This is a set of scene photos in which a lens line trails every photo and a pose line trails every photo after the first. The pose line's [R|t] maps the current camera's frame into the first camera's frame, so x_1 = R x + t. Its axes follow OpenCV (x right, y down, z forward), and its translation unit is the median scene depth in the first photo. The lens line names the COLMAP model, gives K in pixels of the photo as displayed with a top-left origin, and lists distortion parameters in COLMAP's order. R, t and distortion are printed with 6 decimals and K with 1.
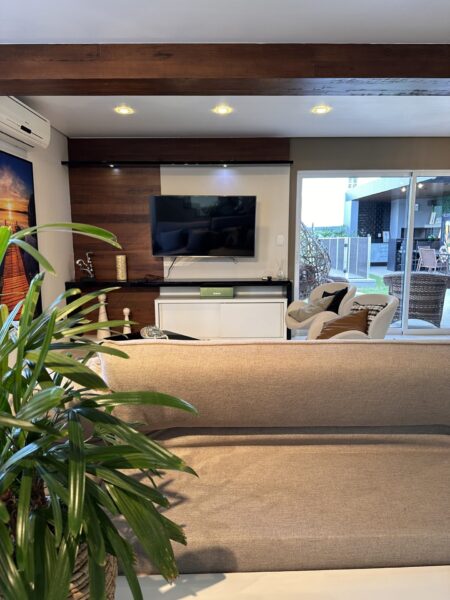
lens RADIAL K [[424.2, 0, 224.1], [0, 424.2, 303.3], [0, 0, 1]] dist [0.013130, -0.017784]
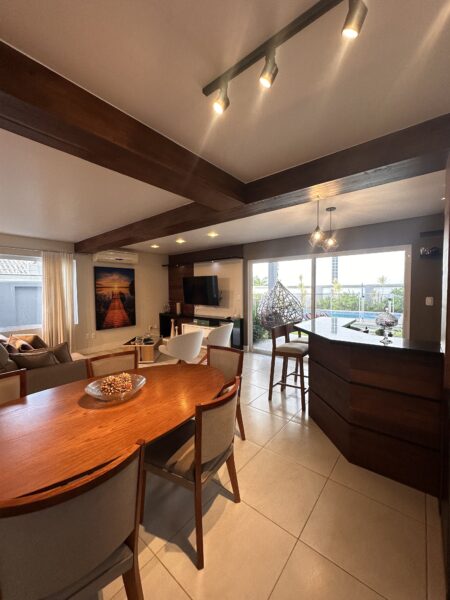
lens RADIAL K [[238.7, 0, 224.1], [0, 238.7, 299.9], [0, 0, 1]] dist [0.000230, -0.000125]
pose [[0.766038, 0.025244, -0.642299, 0.786943], [-0.095159, 0.992672, -0.074477, -0.058571], [0.635712, 0.118172, 0.762827, 0.174675]]
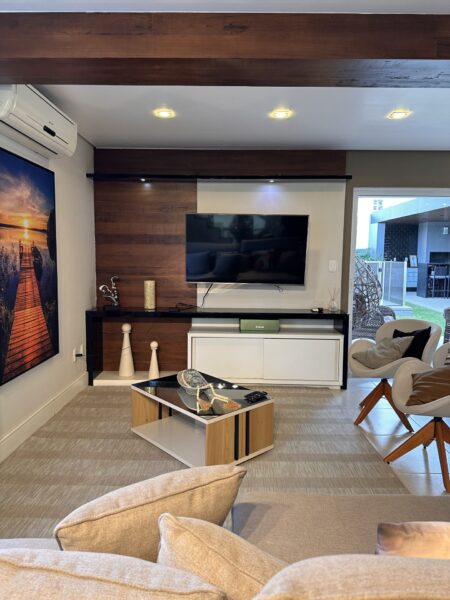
lens RADIAL K [[424.2, 0, 225.4], [0, 424.2, 301.4], [0, 0, 1]] dist [0.013130, -0.017784]
pose [[0.999610, 0.018059, -0.021291, -0.069697], [-0.019113, 0.998546, -0.050397, -0.030406], [0.020350, 0.050784, 0.998502, 0.137709]]
